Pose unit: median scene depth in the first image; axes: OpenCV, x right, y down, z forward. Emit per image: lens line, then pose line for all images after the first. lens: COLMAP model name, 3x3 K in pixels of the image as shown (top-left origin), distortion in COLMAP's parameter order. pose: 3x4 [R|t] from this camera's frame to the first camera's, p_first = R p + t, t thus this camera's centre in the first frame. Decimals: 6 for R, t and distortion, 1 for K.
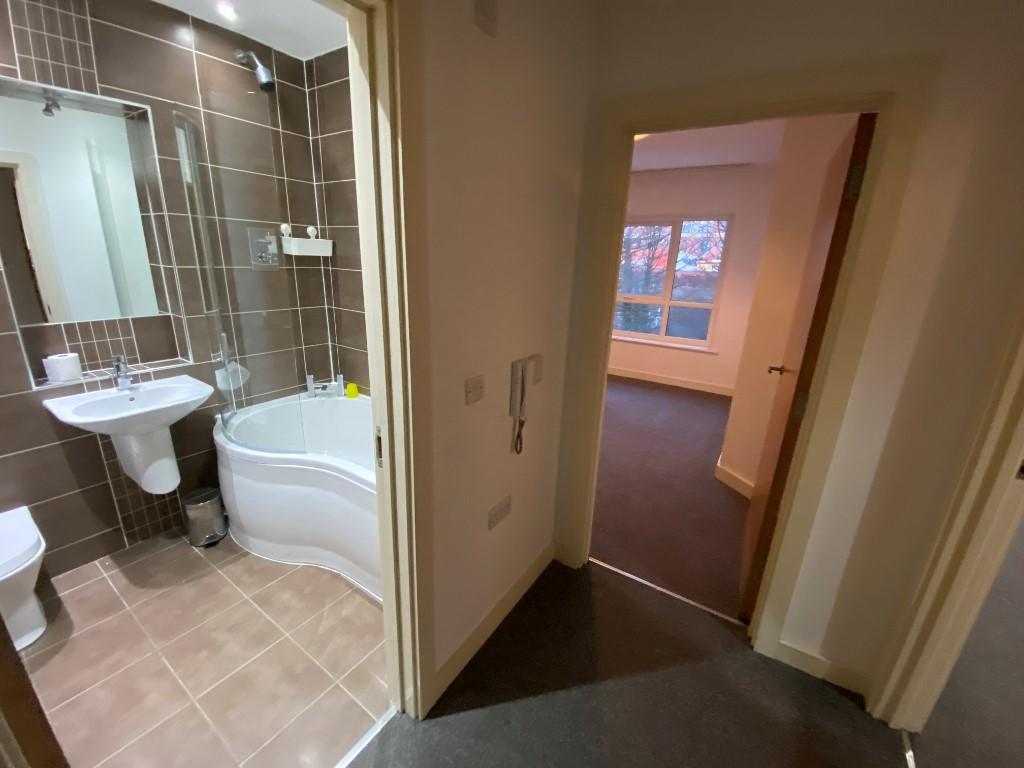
lens RADIAL K [[406.4, 0, 508.5], [0, 406.4, 381.4], [0, 0, 1]] dist [0.002189, -0.011753]
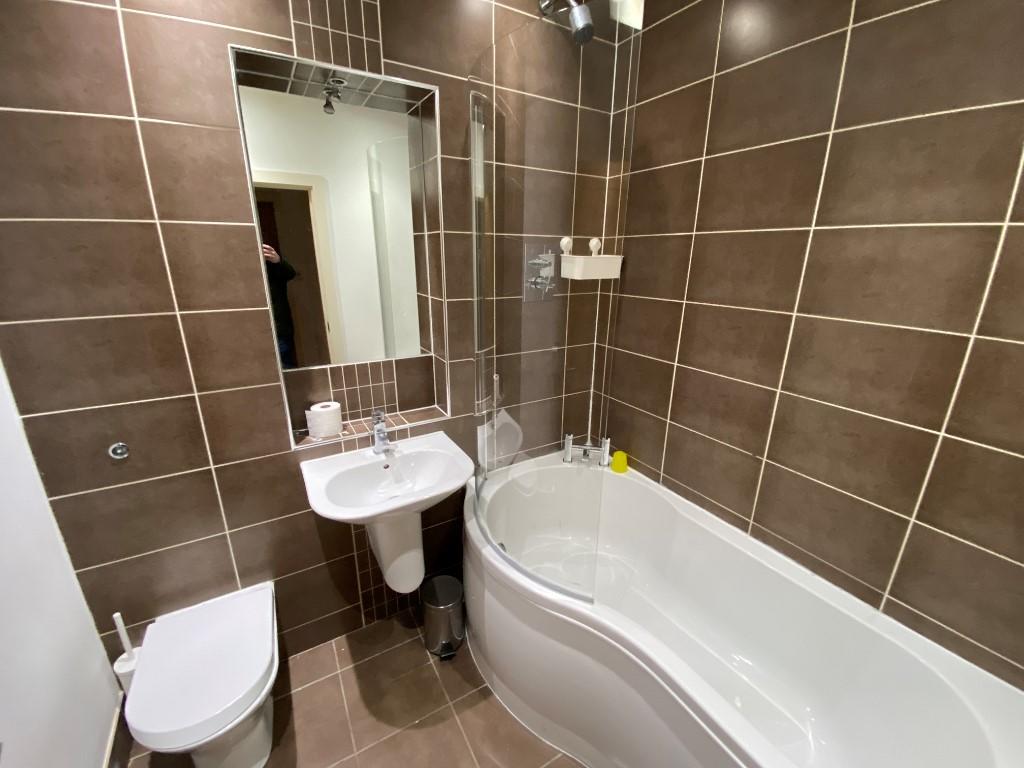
lens RADIAL K [[397.2, 0, 512.0], [0, 397.2, 384.0], [0, 0, 1]] dist [0.021425, -0.011201]
pose [[0.900861, 0.103817, -0.421511, -0.369860], [-0.101778, 0.994430, 0.027405, -0.156883], [0.422008, 0.018213, 0.906409, 0.362515]]
